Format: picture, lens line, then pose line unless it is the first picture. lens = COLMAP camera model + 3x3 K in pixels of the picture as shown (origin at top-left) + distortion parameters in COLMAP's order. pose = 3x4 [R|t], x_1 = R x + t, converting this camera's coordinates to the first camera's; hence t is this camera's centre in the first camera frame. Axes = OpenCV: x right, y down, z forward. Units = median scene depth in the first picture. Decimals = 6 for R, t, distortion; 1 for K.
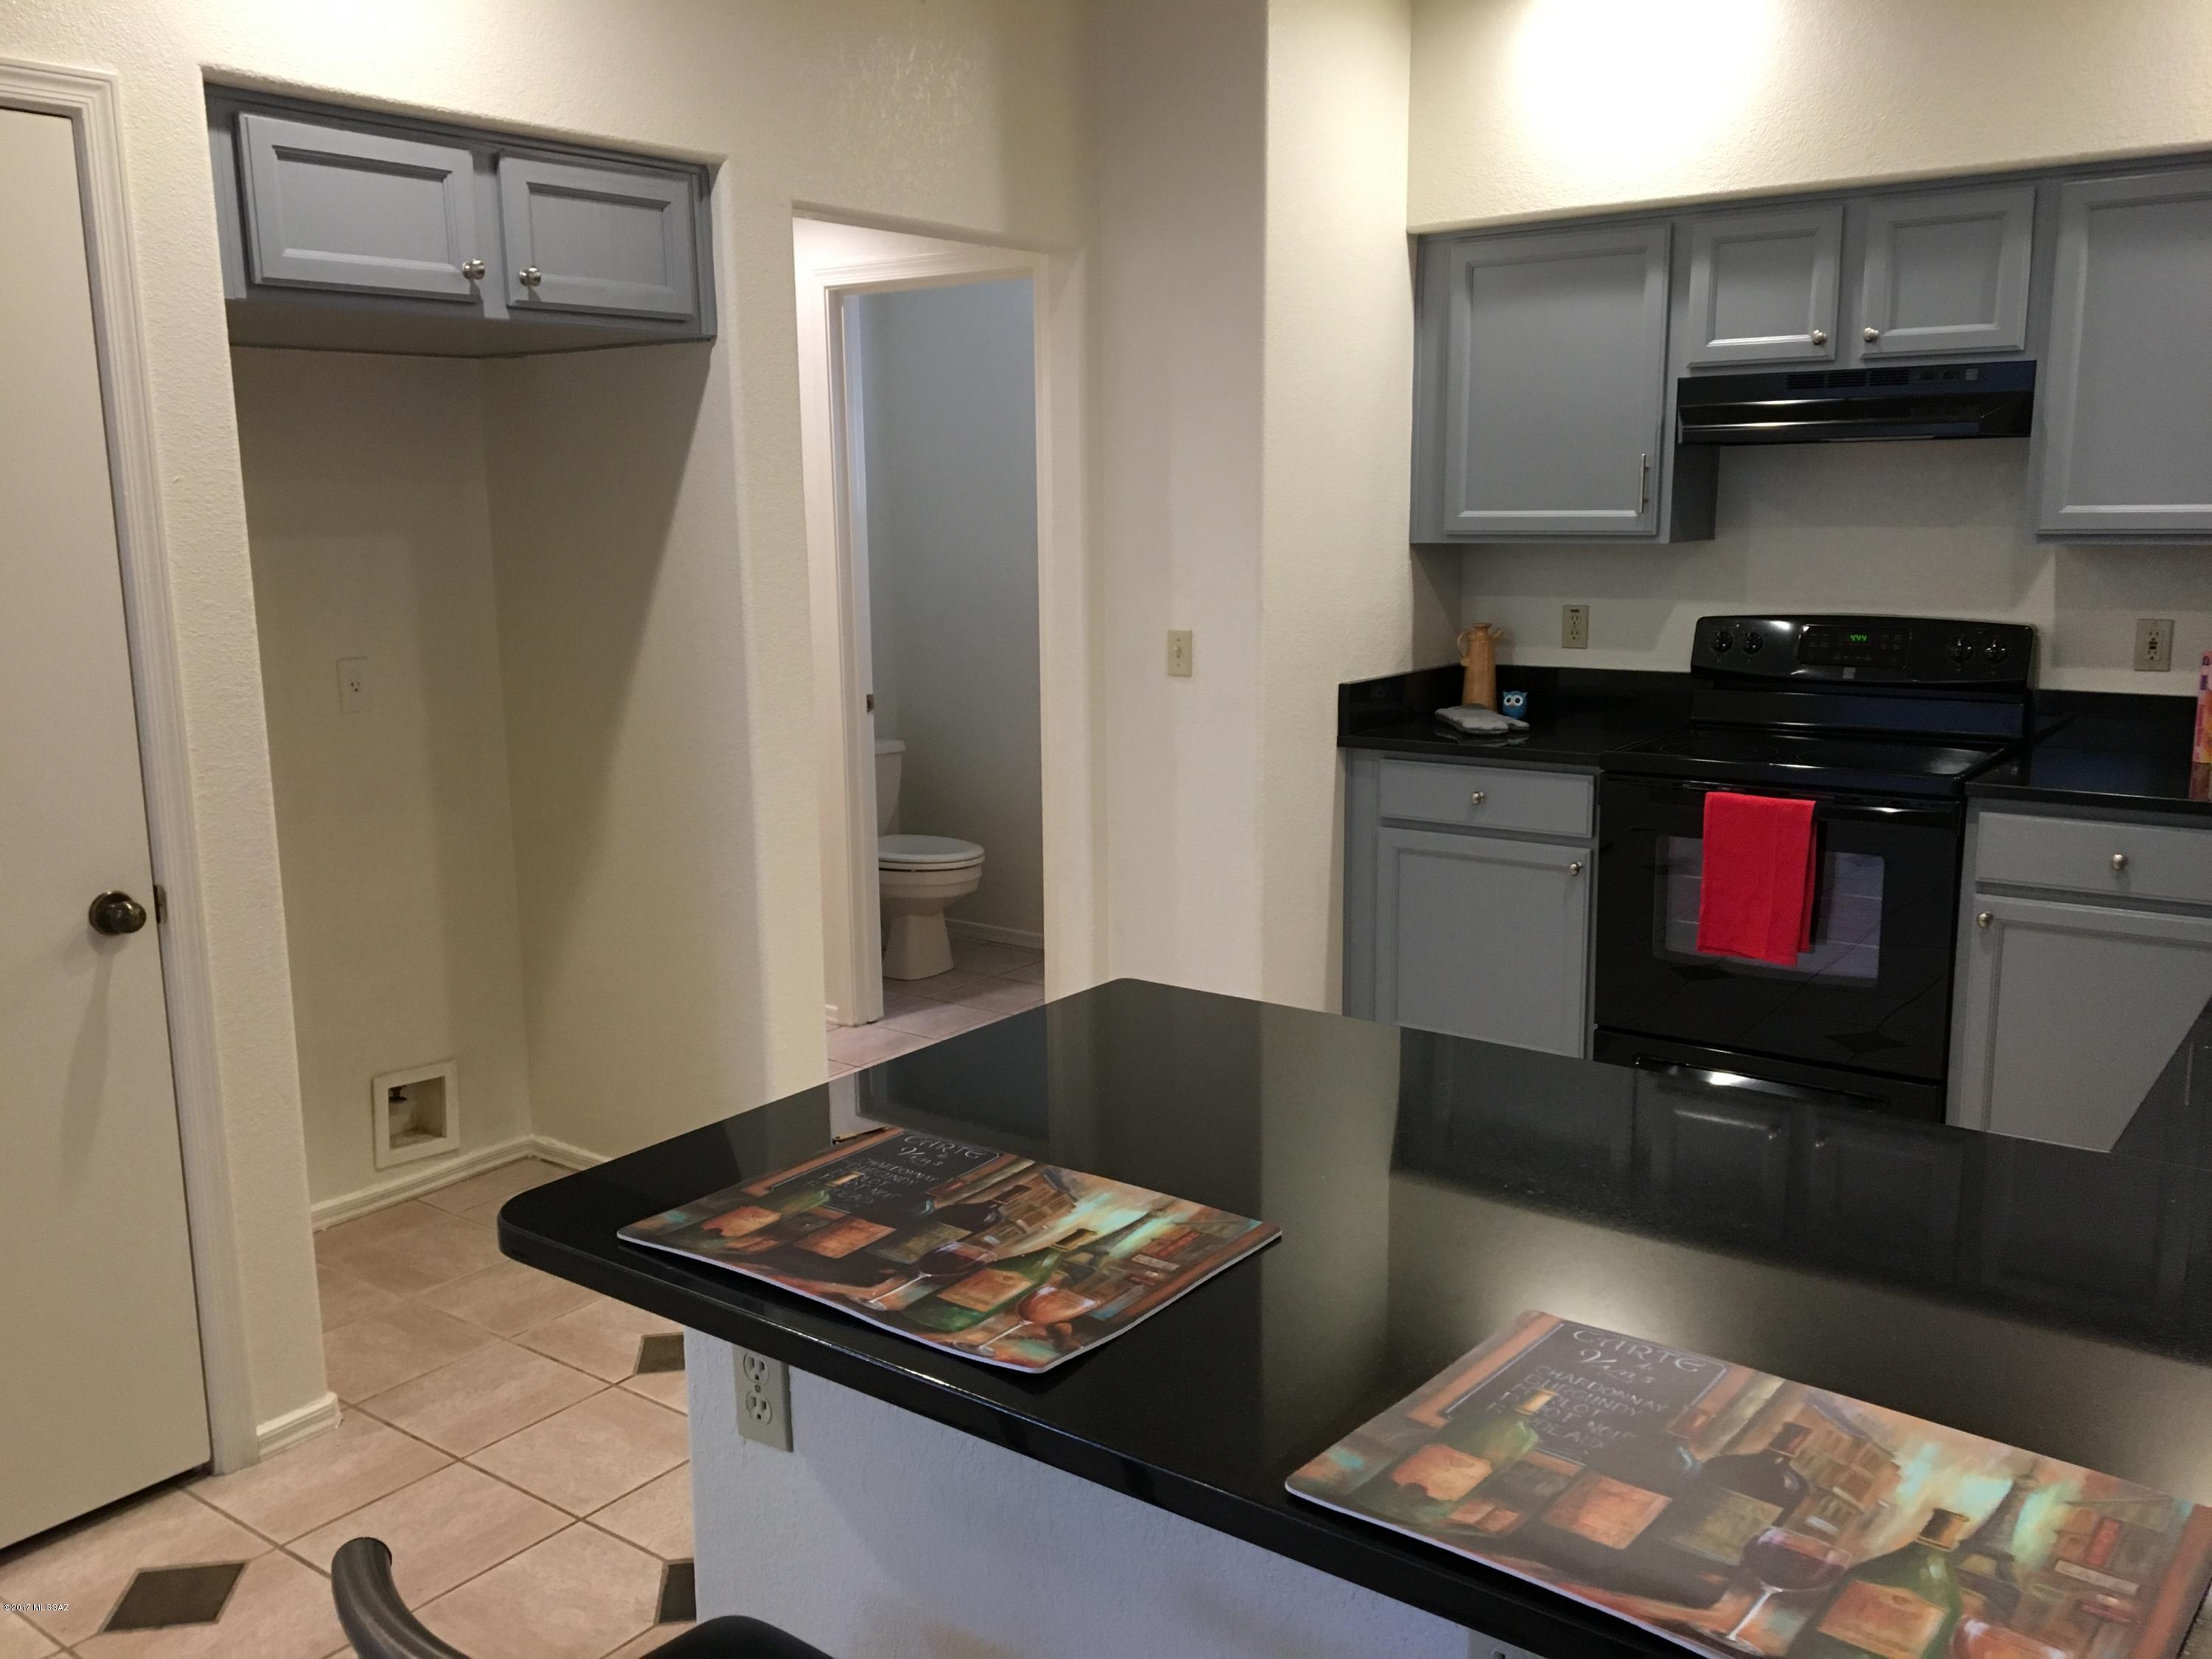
lens RADIAL K [[1854.0, 0, 1099.9], [0, 1854.0, 832.4], [0, 0, 1]] dist [0.092221, -0.139825]
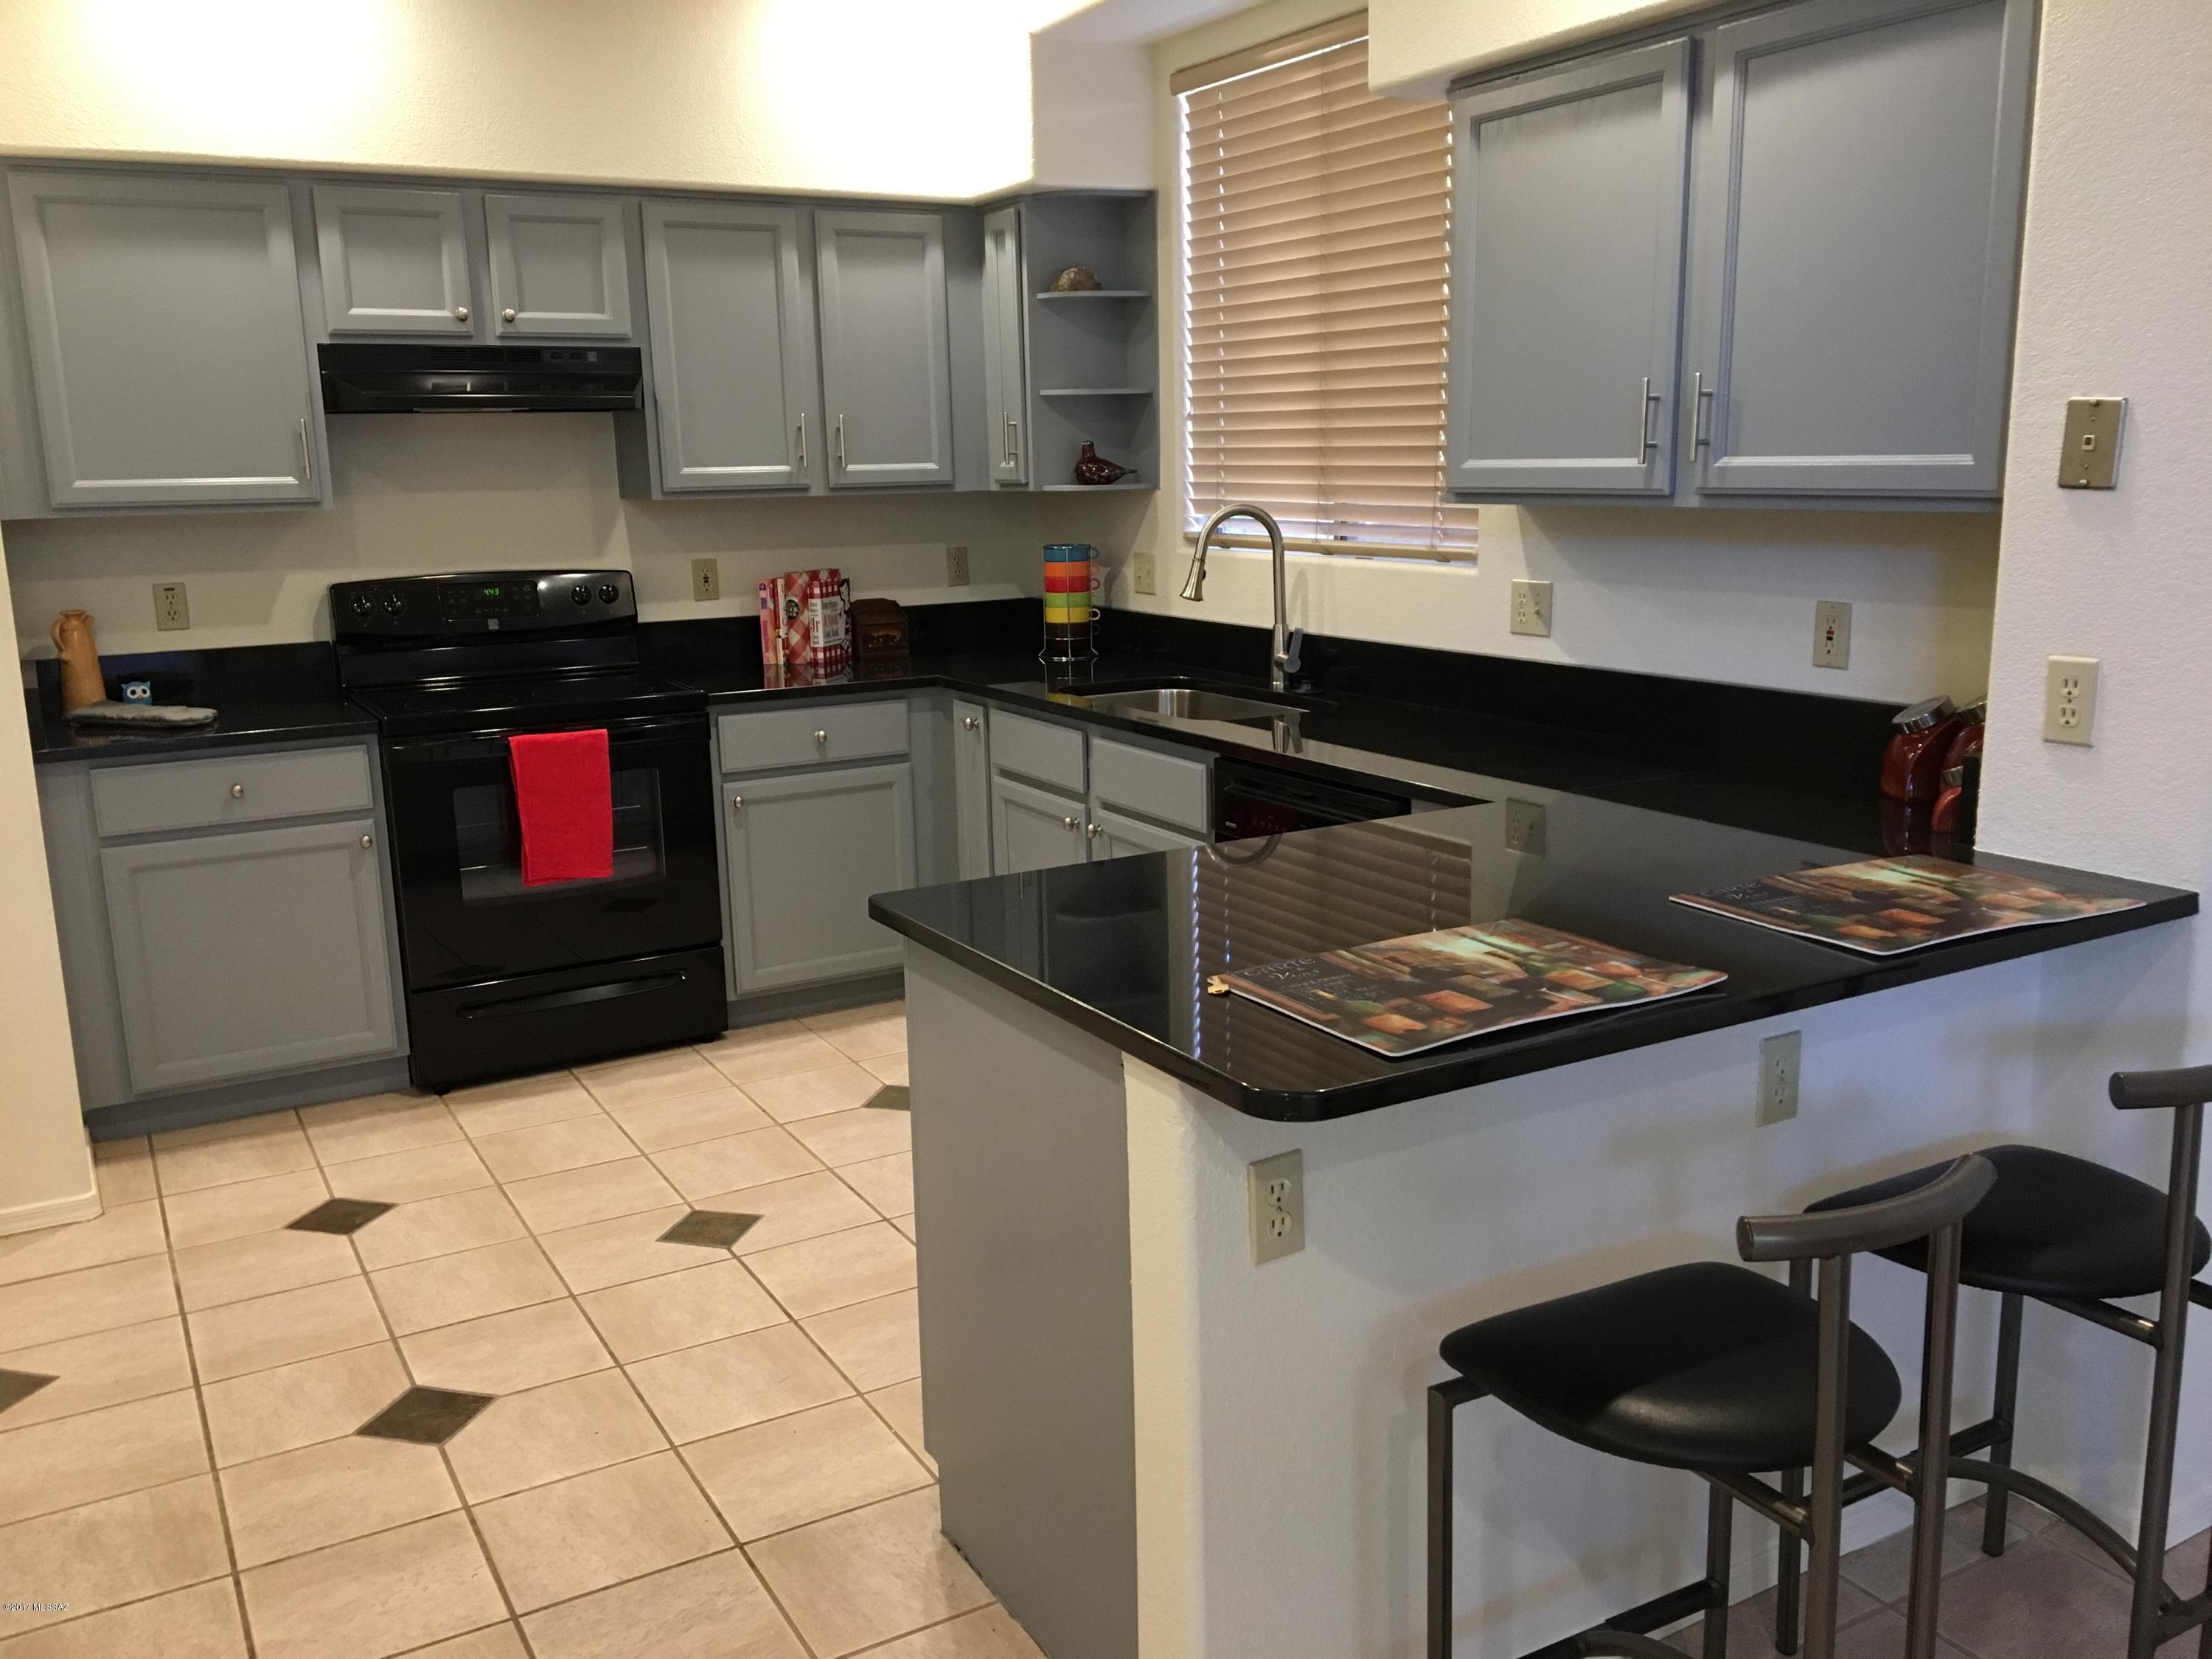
lens RADIAL K [[1854.0, 0, 1096.9], [0, 1854.0, 838.7], [0, 0, 1]] dist [0.092221, -0.139825]
pose [[0.392144, -0.184736, 0.901164, -0.514650], [0.181866, 0.975862, 0.120909, -0.033242], [-0.901747, 0.116478, 0.416275, 0.259953]]
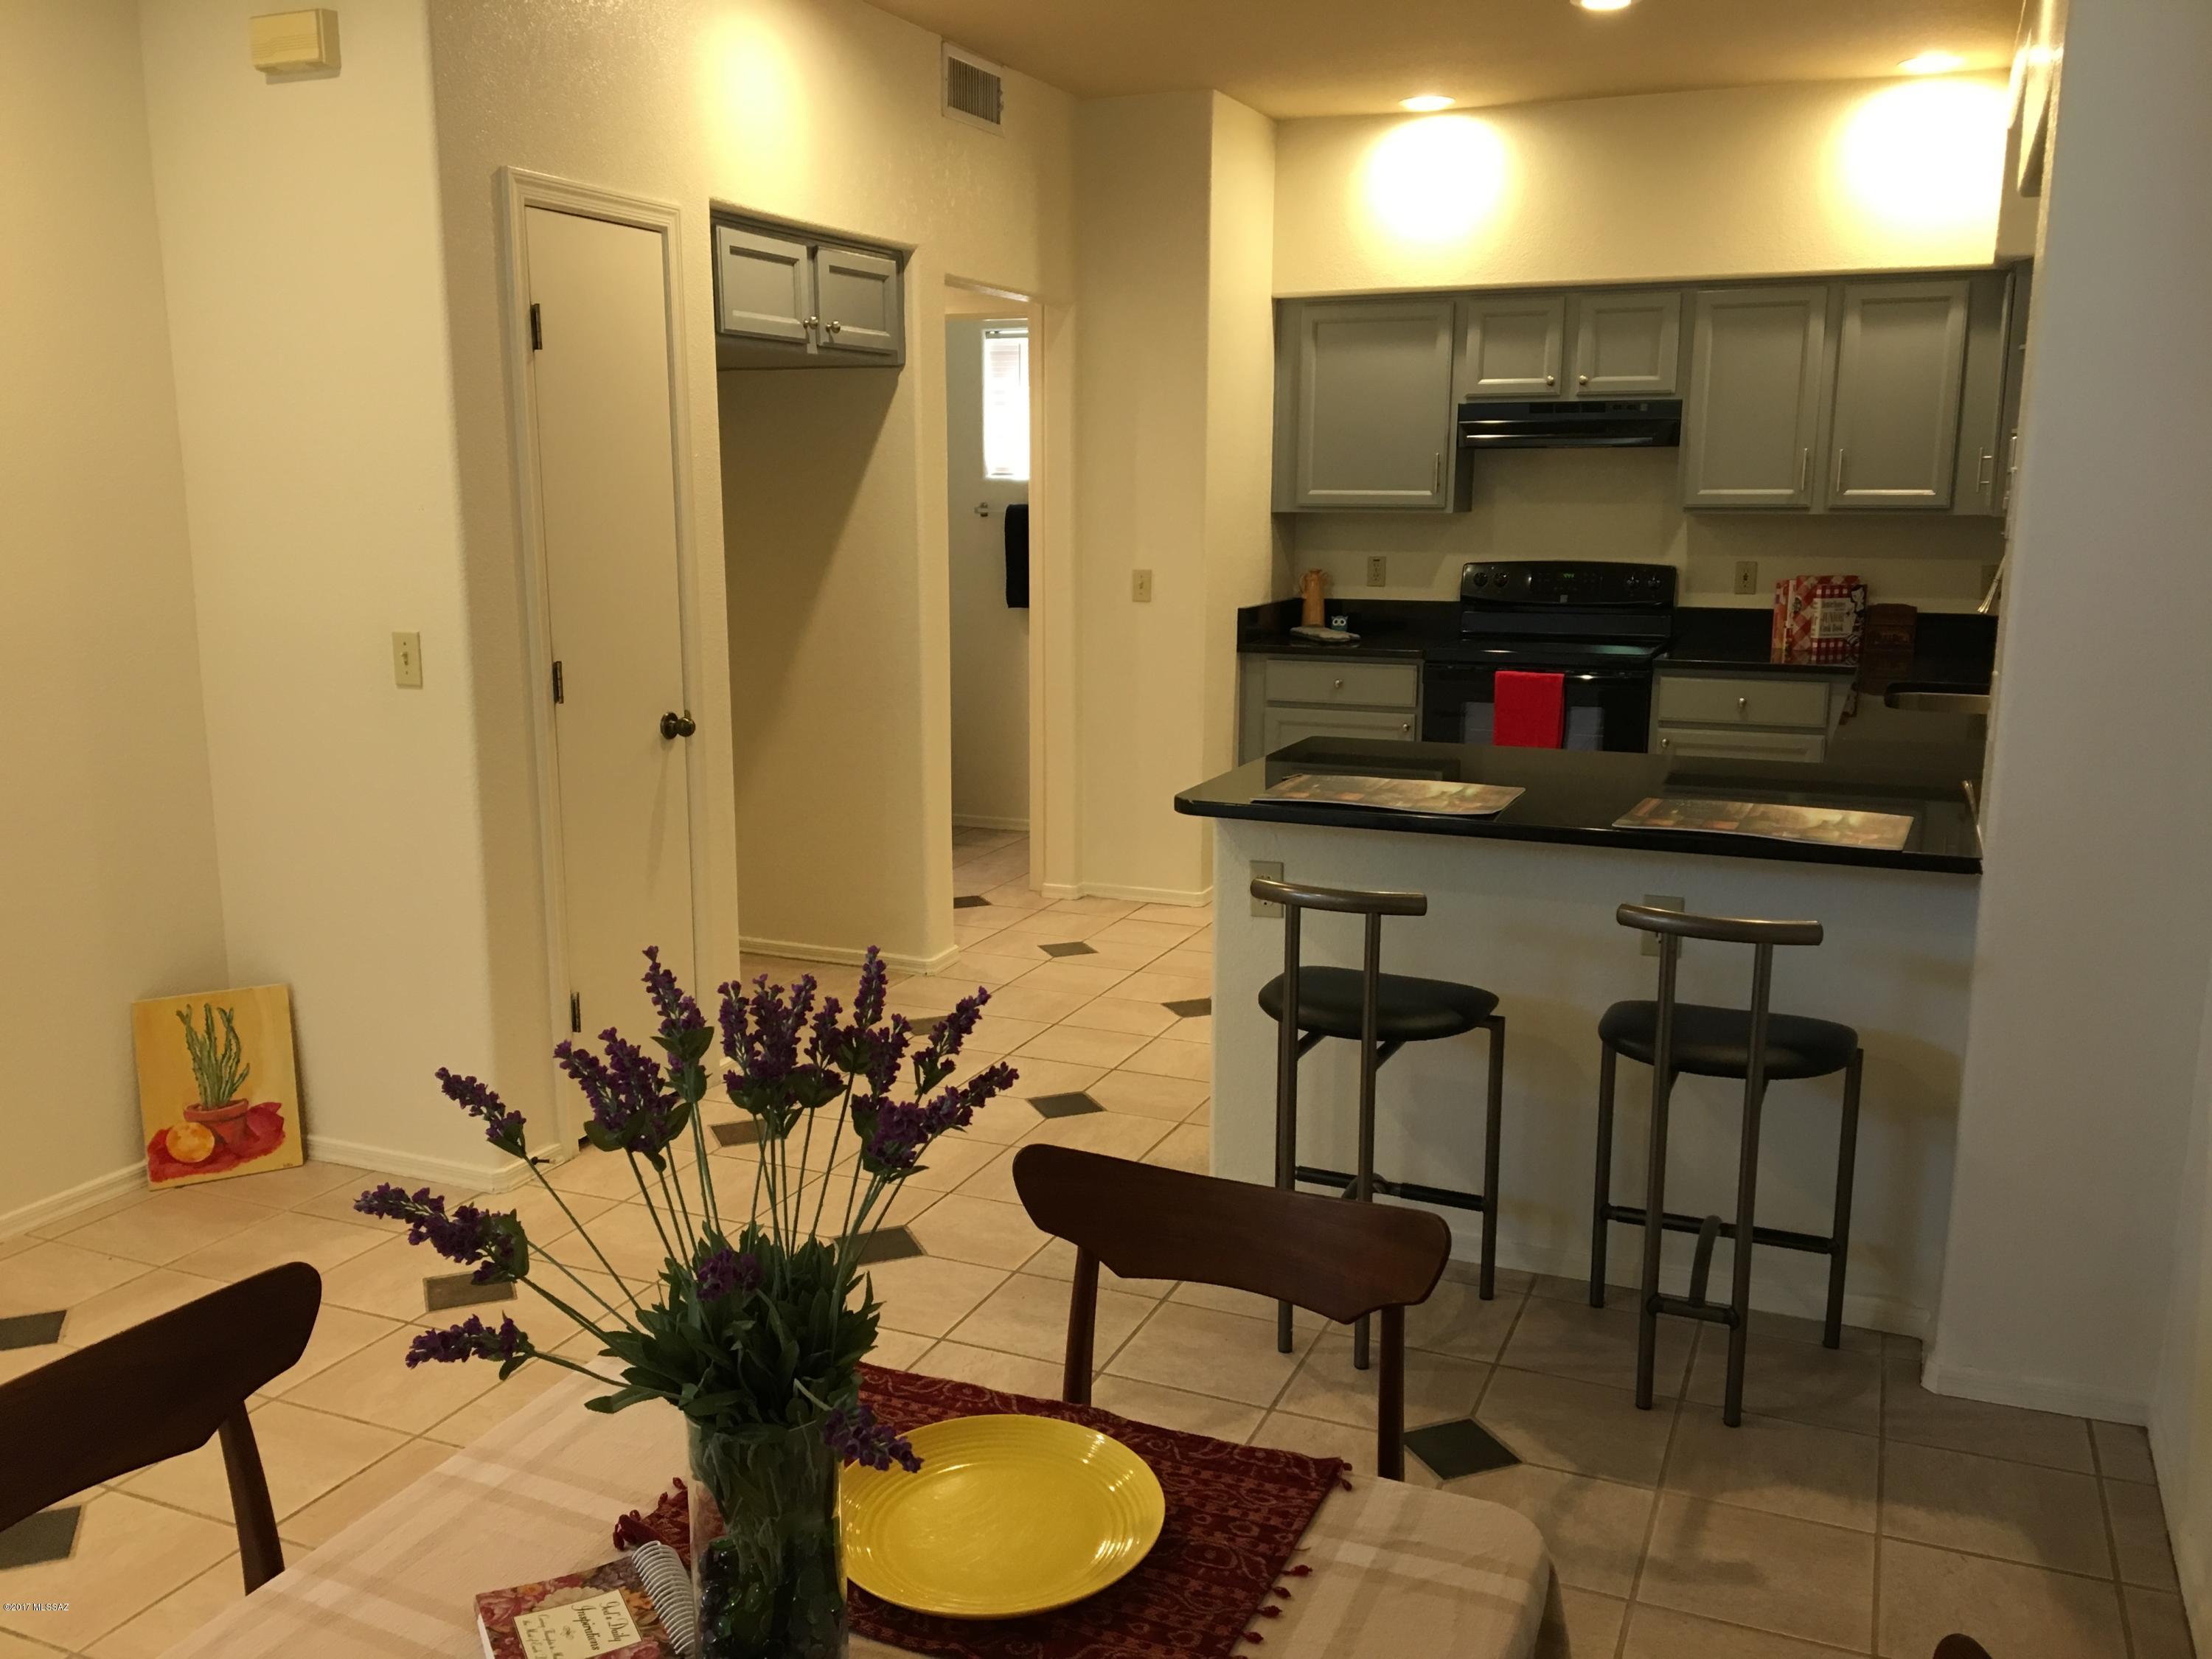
lens RADIAL K [[1854.0, 0, 1098.7], [0, 1854.0, 830.9], [0, 0, 1]] dist [0.092221, -0.139825]
pose [[0.970396, -0.030576, 0.239577, -0.374790], [0.029107, 0.999530, 0.009667, 0.086981], [-0.239760, -0.002408, 0.970829, -0.431940]]
